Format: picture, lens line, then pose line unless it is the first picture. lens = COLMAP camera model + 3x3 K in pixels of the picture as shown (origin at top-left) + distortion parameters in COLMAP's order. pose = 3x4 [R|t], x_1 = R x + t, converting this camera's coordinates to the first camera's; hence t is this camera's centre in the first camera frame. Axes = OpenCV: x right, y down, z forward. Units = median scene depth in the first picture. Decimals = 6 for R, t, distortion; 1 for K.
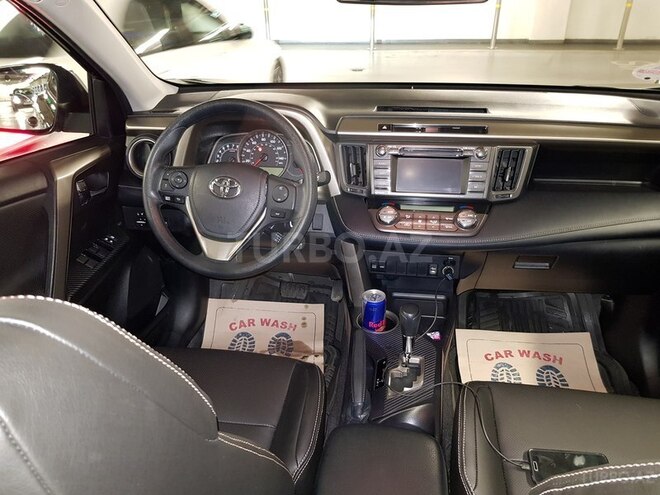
lens RADIAL K [[521.8, 0, 326.8], [0, 521.8, 246.4], [0, 0, 1]] dist [0.005002, -0.010380]
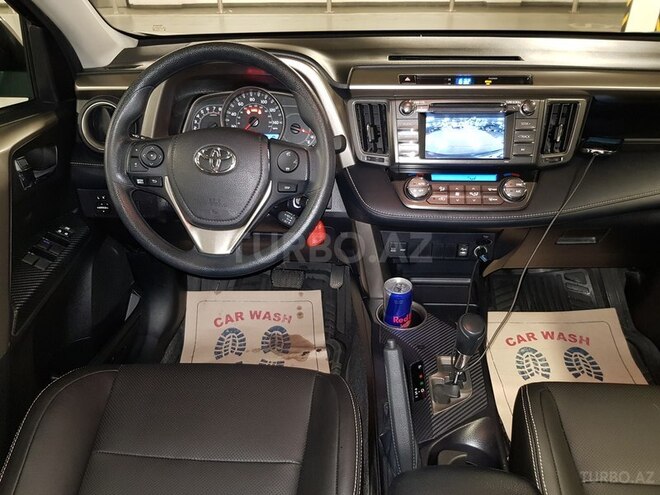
lens RADIAL K [[514.9, 0, 330.0], [0, 514.9, 247.5], [0, 0, 1]] dist [0.043959, -0.085950]
pose [[0.995614, -0.045954, 0.081494, -0.077726], [0.041282, 0.997456, 0.058115, -0.017223], [-0.083958, -0.054496, 0.994978, 0.179203]]
